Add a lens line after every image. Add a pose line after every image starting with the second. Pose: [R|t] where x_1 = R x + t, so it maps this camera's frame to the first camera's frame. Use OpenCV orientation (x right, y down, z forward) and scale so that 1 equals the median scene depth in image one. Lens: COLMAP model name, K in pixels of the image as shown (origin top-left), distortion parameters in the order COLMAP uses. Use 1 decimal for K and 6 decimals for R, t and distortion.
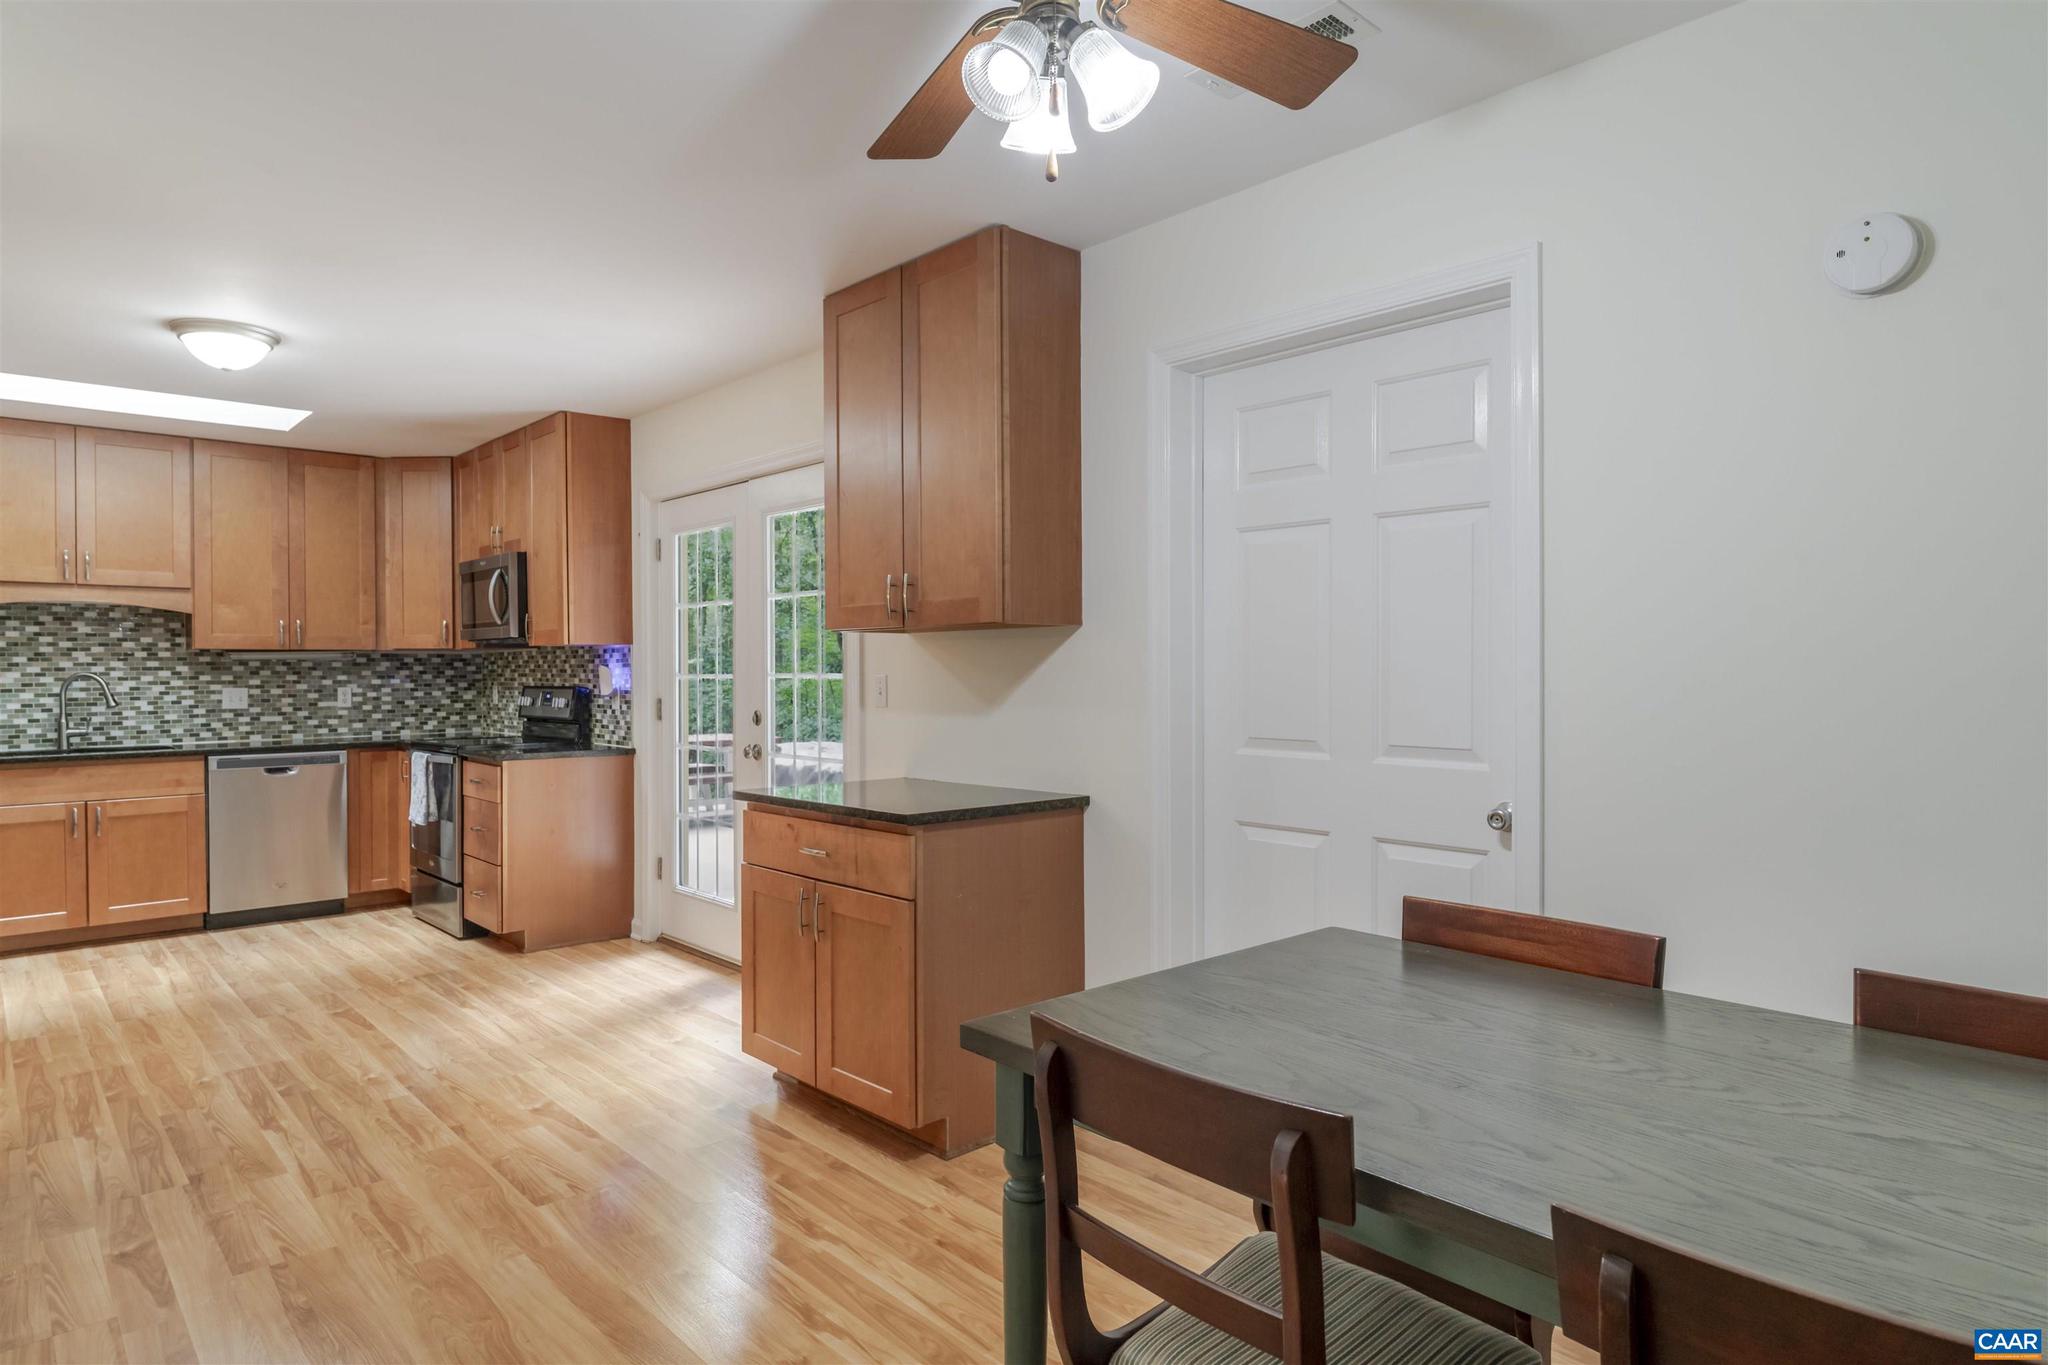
lens RADIAL K [[1162.2, 0, 1022.3], [0, 1162.2, 674.5], [0, 0, 1]] dist [-0.000960, -0.000946]
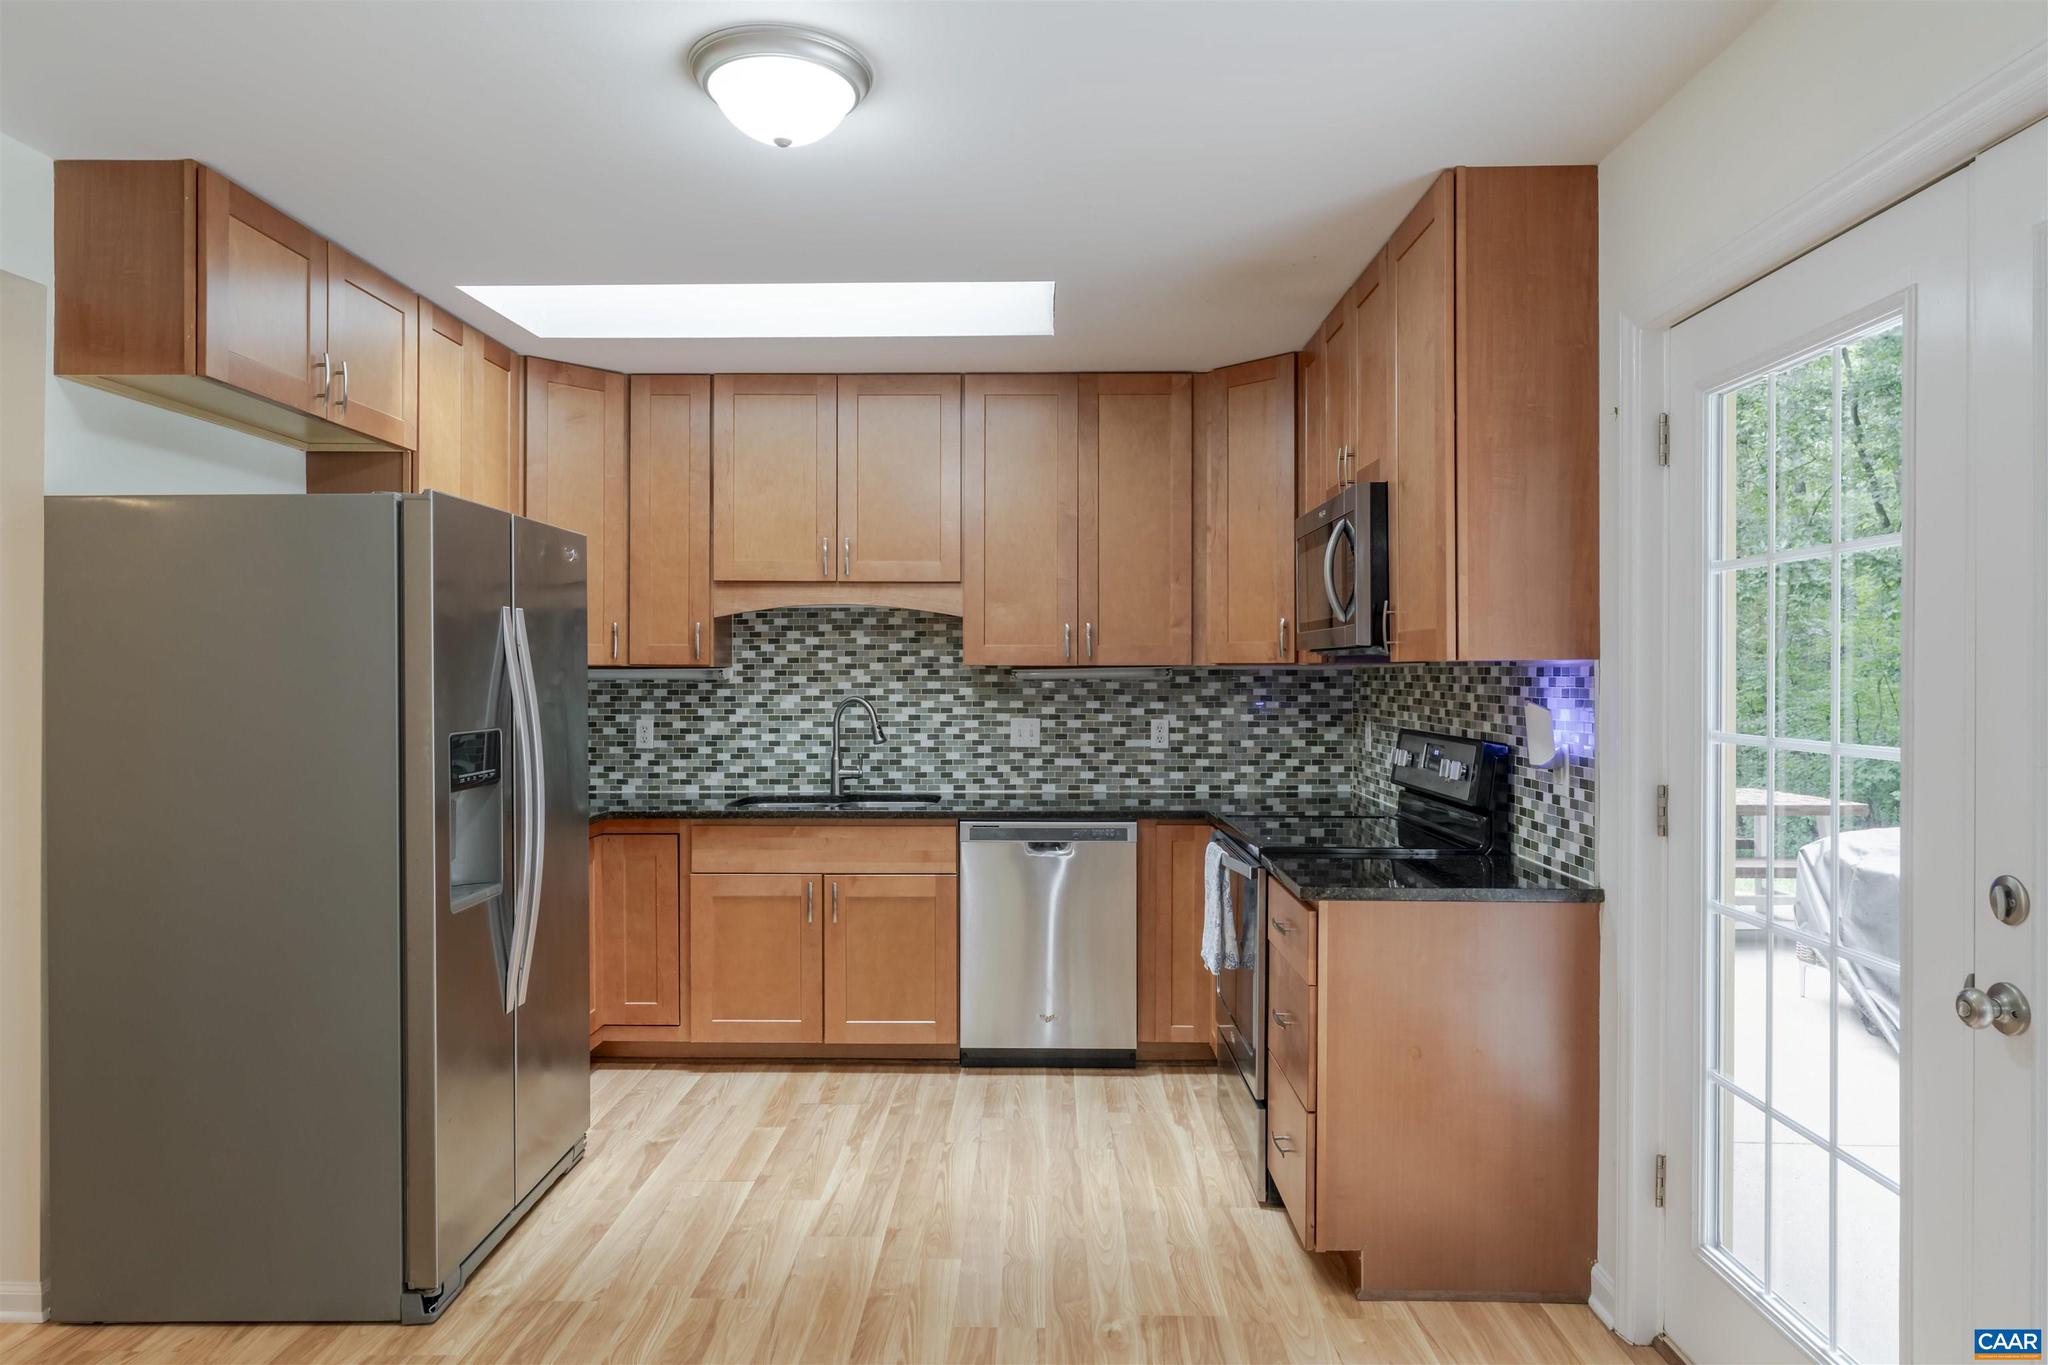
lens RADIAL K [[1226.0, 0, 1023.1], [0, 1226.0, 674.5], [0, 0, 1]] dist [-0.002458, -0.000193]
pose [[0.720687, 0.006872, -0.693227, -0.154311], [-0.007349, 0.999970, 0.002273, -0.018036], [0.693222, 0.003456, 0.720716, 0.464810]]
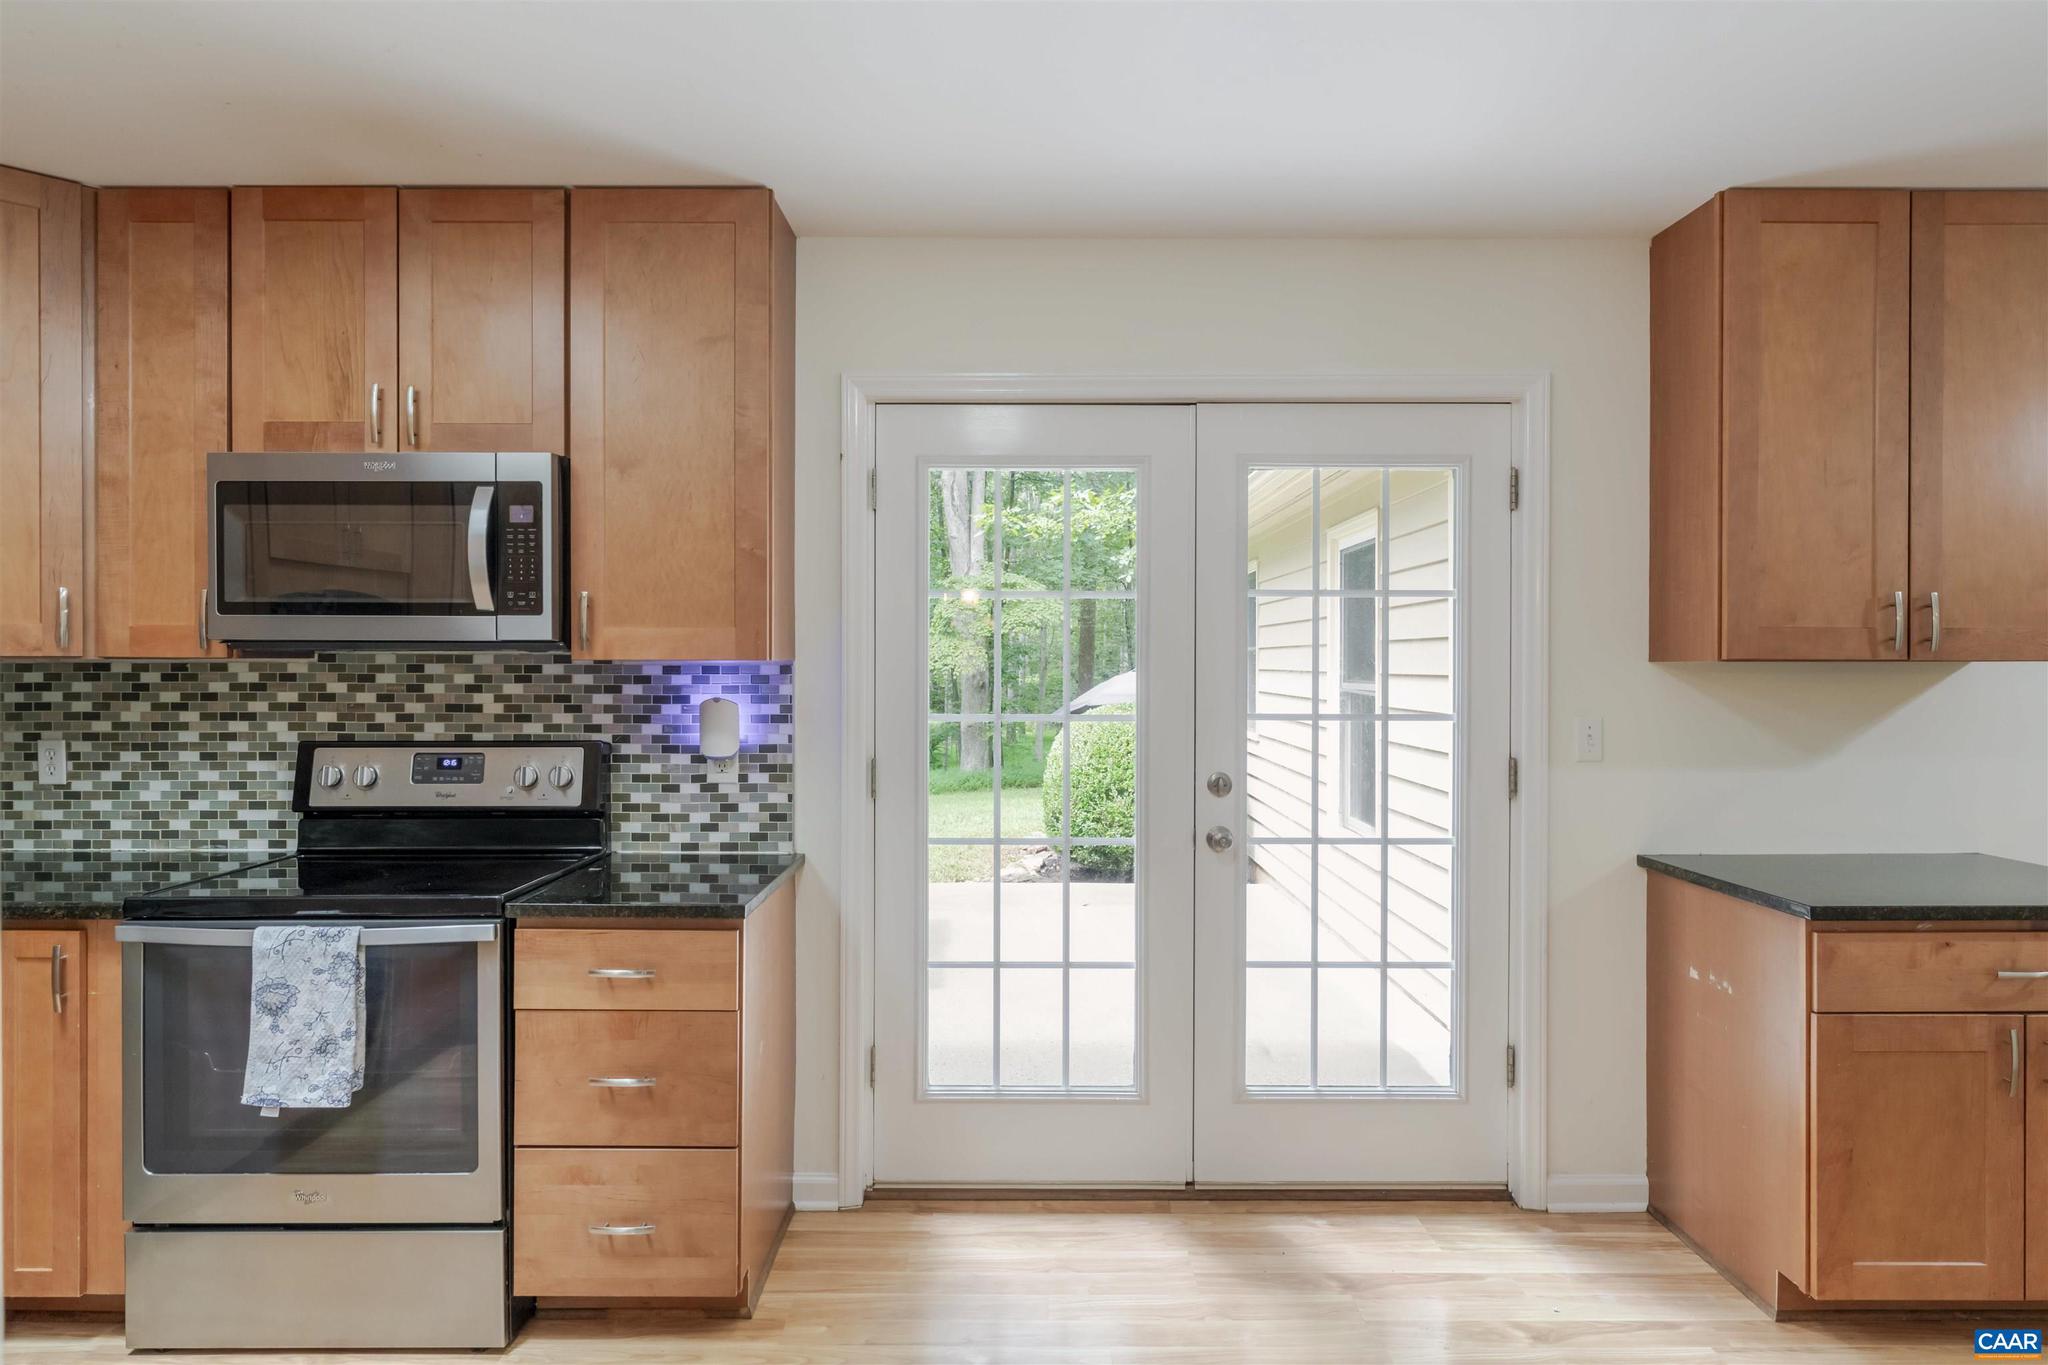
lens RADIAL K [[1162.2, 0, 1022.3], [0, 1162.2, 674.5], [0, 0, 1]] dist [-0.000960, -0.000946]
pose [[0.679288, 0.013700, 0.733744, -0.612171], [-0.000975, 0.999842, -0.017766, -0.008925], [-0.733872, 0.011353, 0.679193, 0.522155]]
